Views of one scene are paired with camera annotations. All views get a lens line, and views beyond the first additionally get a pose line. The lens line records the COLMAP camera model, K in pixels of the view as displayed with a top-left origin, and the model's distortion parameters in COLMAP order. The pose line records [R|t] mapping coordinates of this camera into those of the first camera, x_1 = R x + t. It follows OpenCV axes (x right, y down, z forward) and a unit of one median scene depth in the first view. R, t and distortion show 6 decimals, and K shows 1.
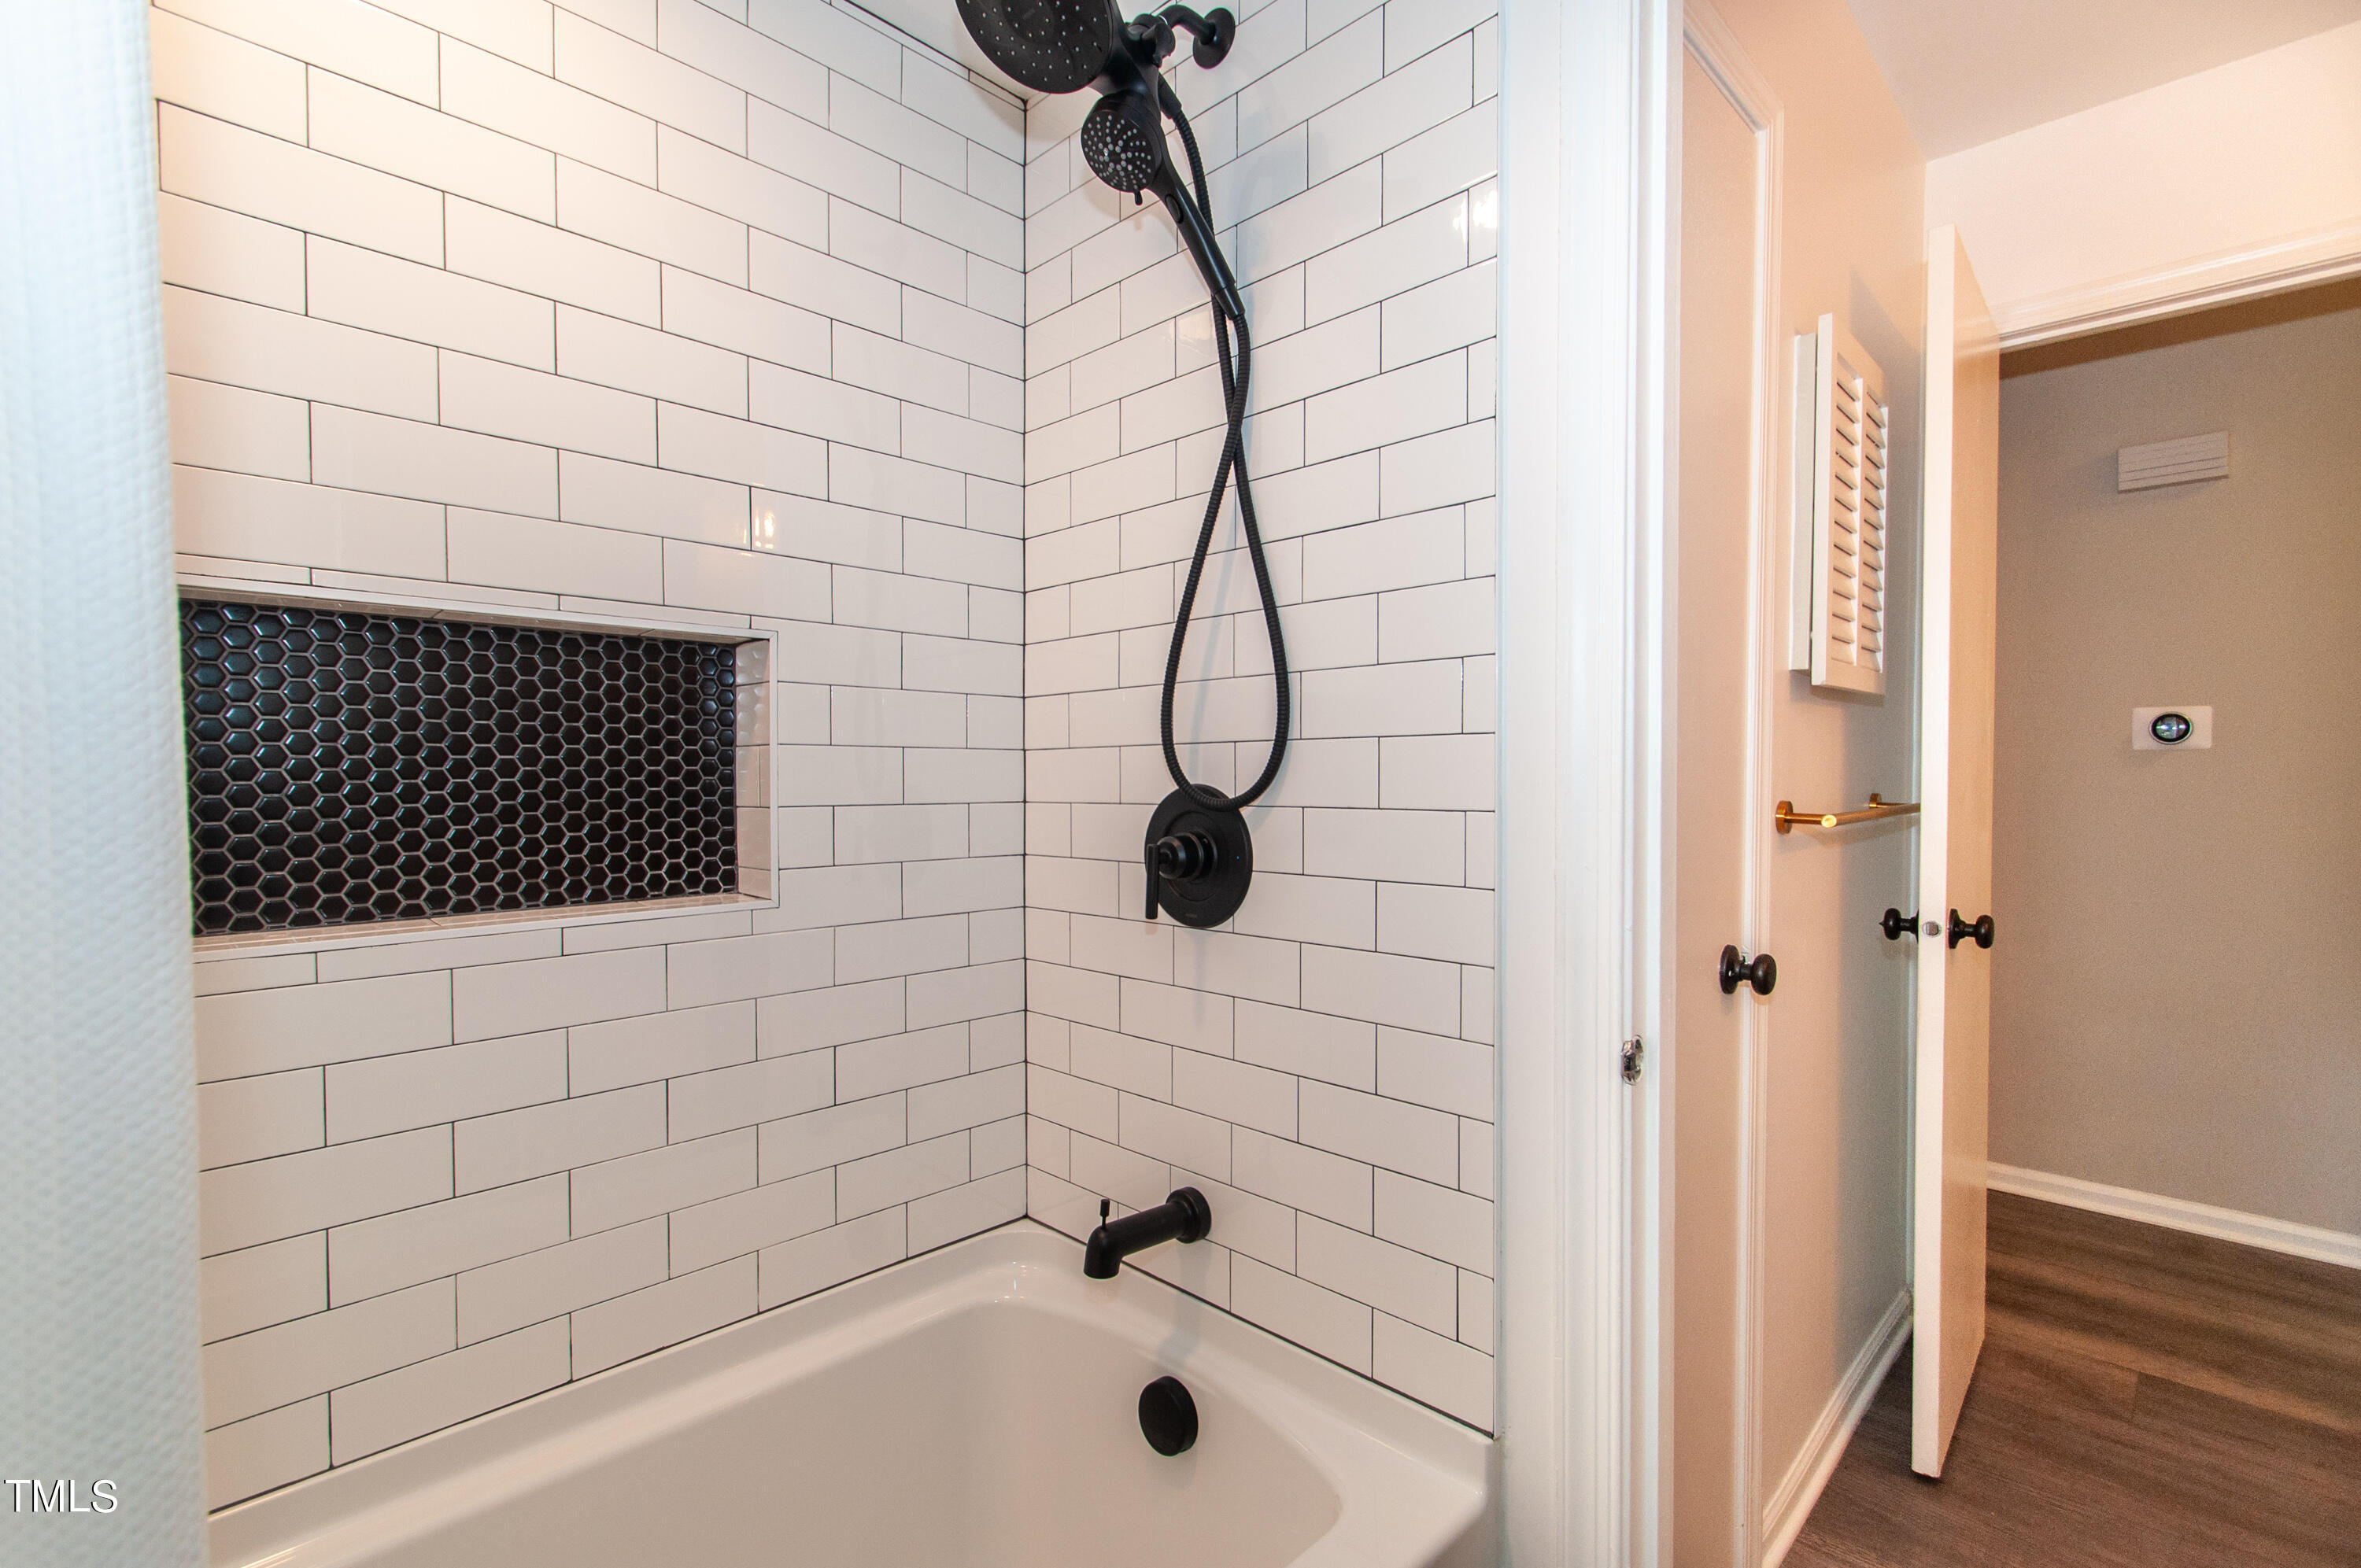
lens RADIAL K [[1054.2, 0, 1173.7], [0, 1054.2, 781.6], [0, 0, 1]] dist [0.013356, -0.001502]
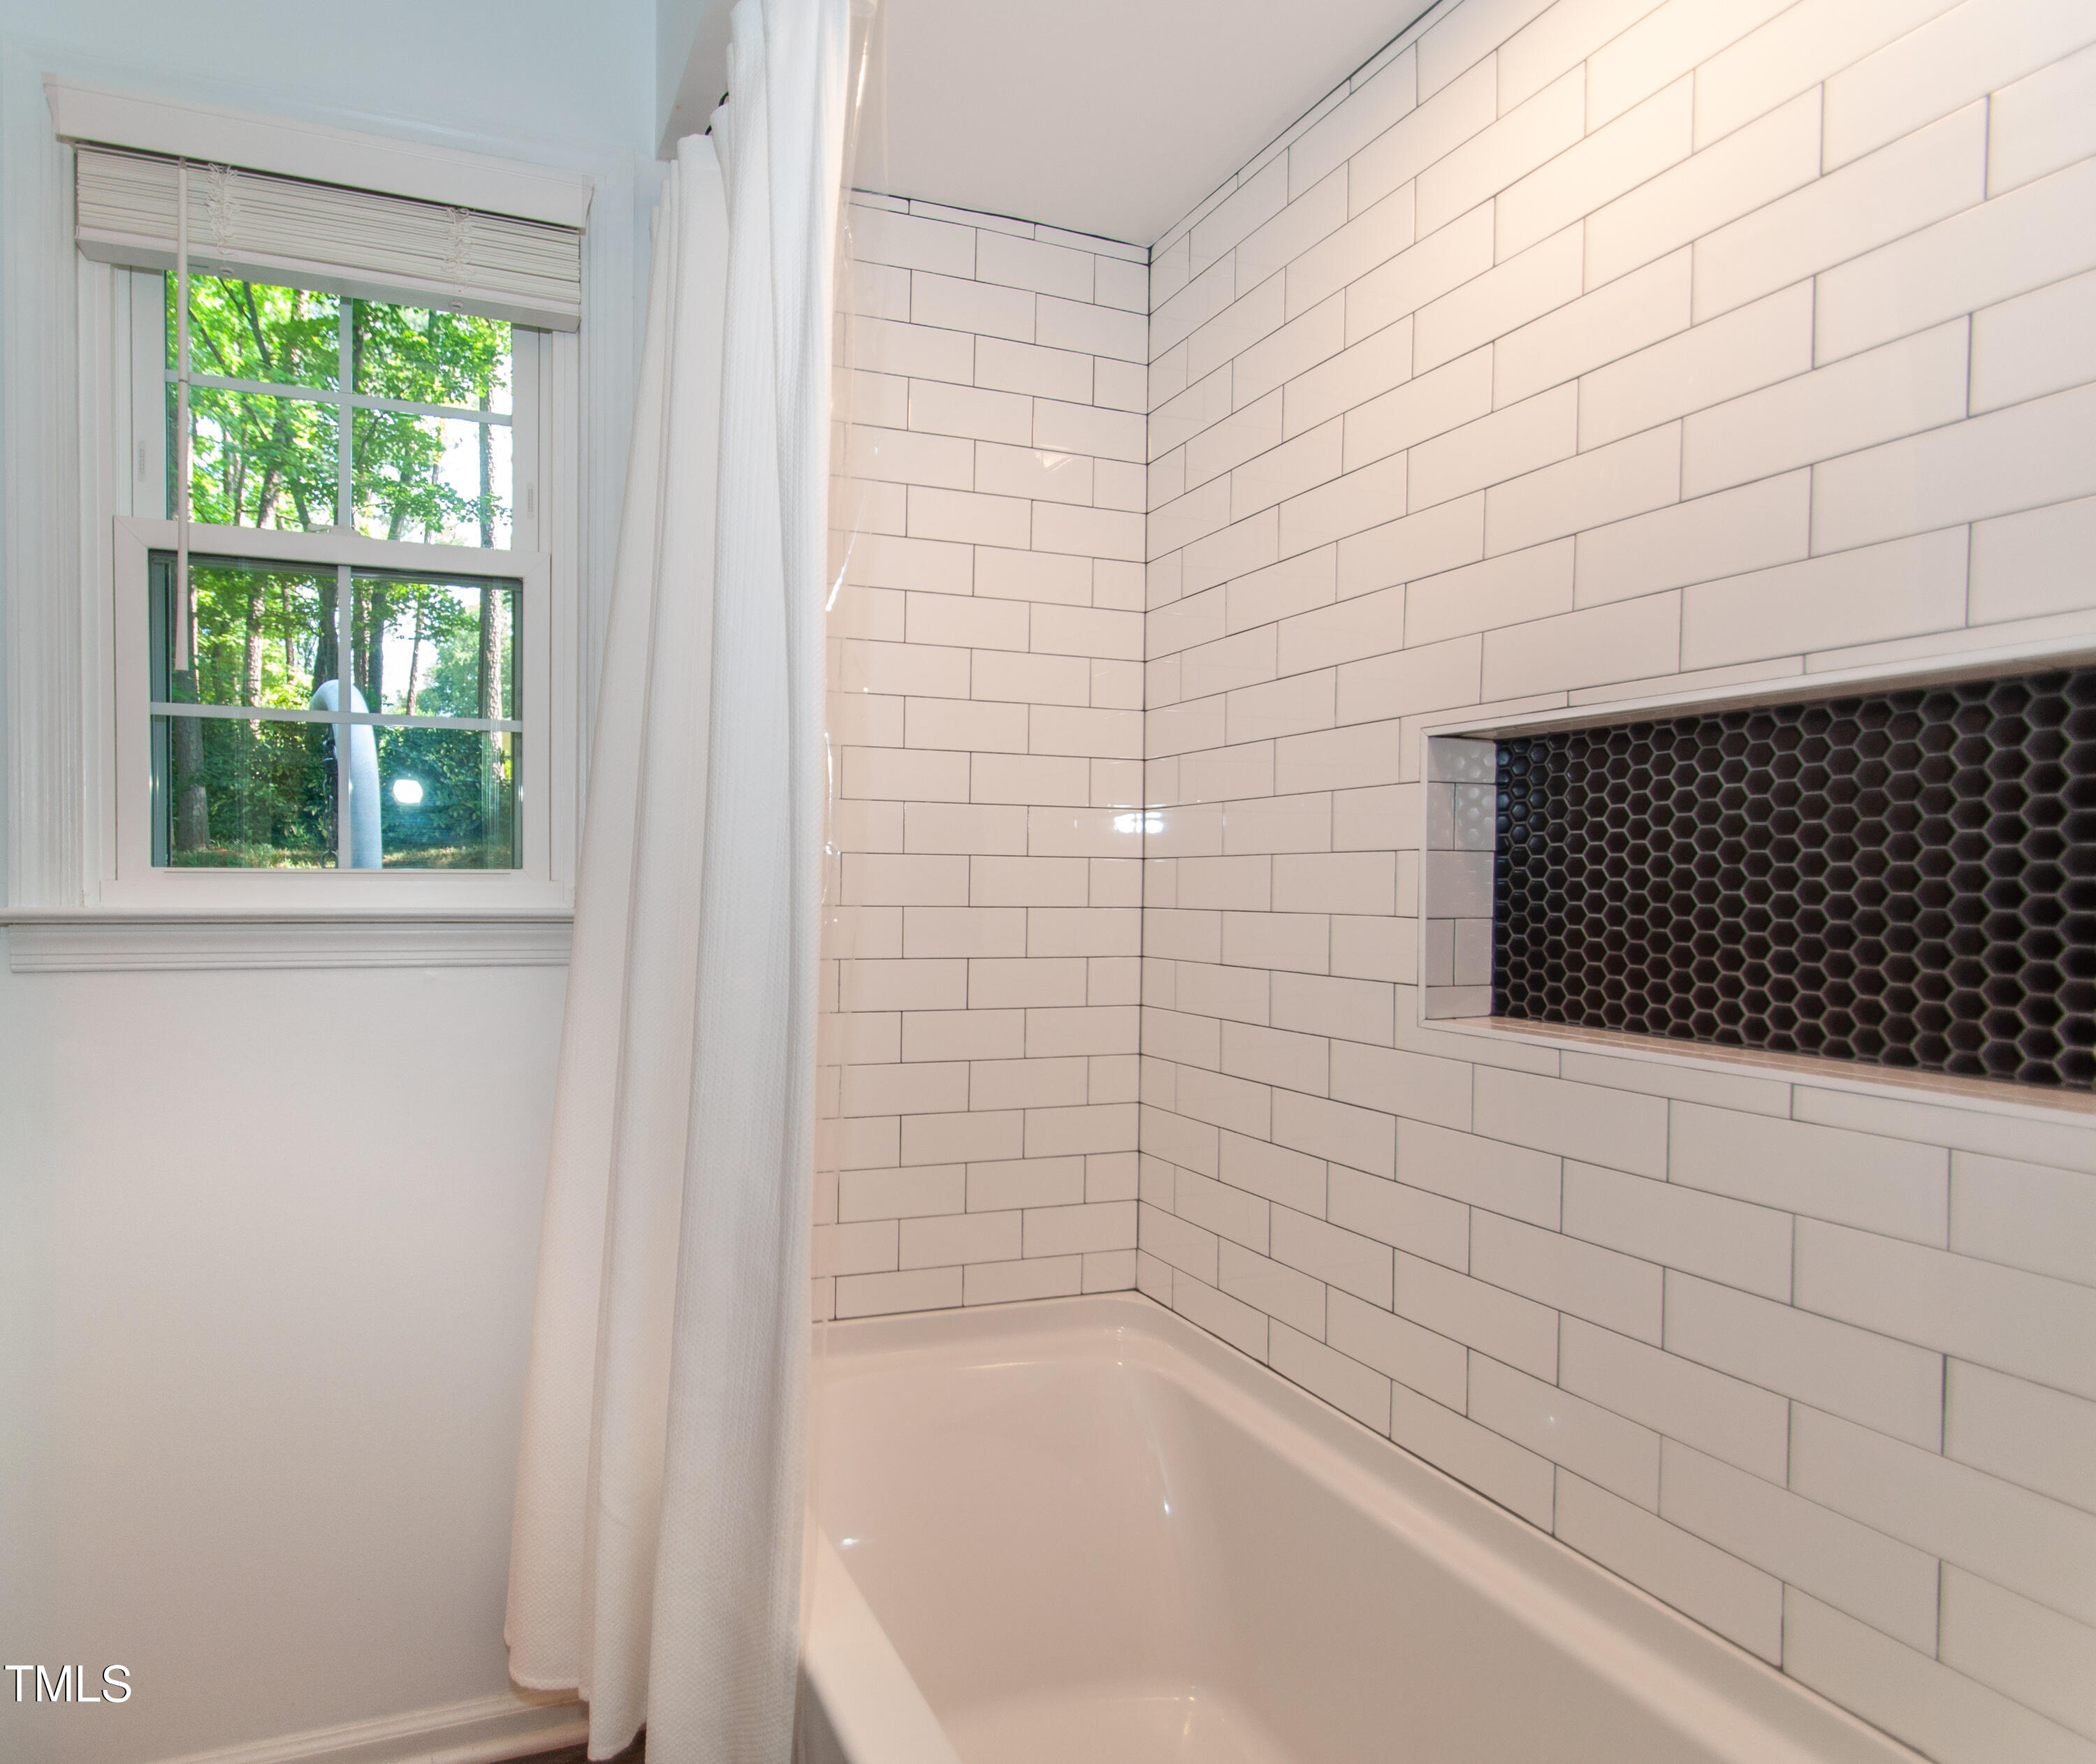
lens RADIAL K [[1458.1, 0, 1045.4], [0, 1458.1, 892.2], [0, 0, 1]] dist [0.011332, 0.002188]
pose [[-0.389429, -0.002435, -0.921053, 0.647522], [-0.024295, 0.999676, 0.007629, 0.004168], [0.920736, 0.025348, -0.389362, 0.945107]]
